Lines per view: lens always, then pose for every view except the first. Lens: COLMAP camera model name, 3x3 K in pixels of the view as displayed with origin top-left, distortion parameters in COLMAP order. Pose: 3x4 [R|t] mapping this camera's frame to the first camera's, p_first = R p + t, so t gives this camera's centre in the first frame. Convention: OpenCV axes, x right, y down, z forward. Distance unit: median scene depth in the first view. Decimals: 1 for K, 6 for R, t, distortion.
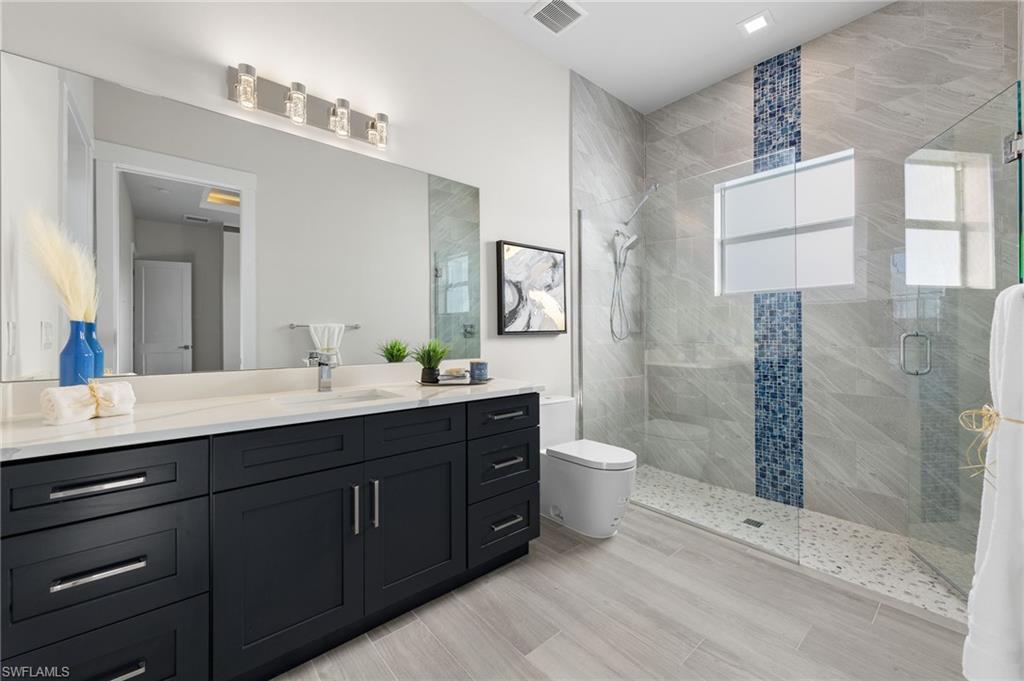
lens RADIAL K [[420.3, 0, 514.1], [0, 420.3, 332.8], [0, 0, 1]] dist [0.001544, -0.000007]
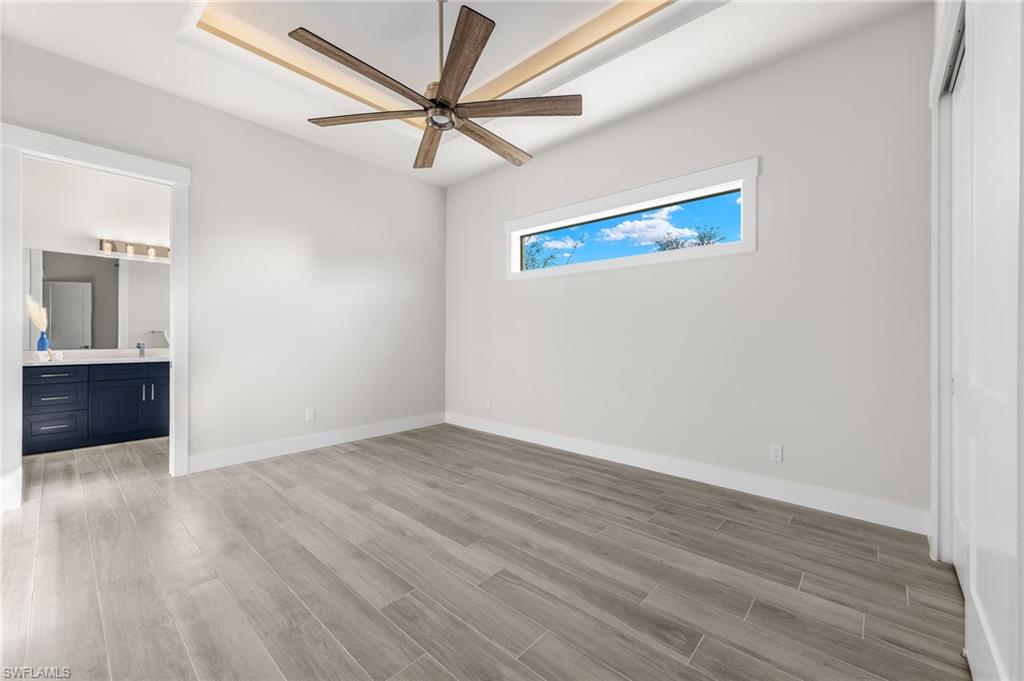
lens RADIAL K [[408.9, 0, 512.0], [0, 408.9, 340.5], [0, 0, 1]] dist [0.000049, -0.000043]
pose [[0.990595, 0.002601, 0.136799, 1.386165], [-0.003562, 0.999971, 0.006779, 0.006051], [-0.136778, -0.007203, 0.990576, -1.717426]]
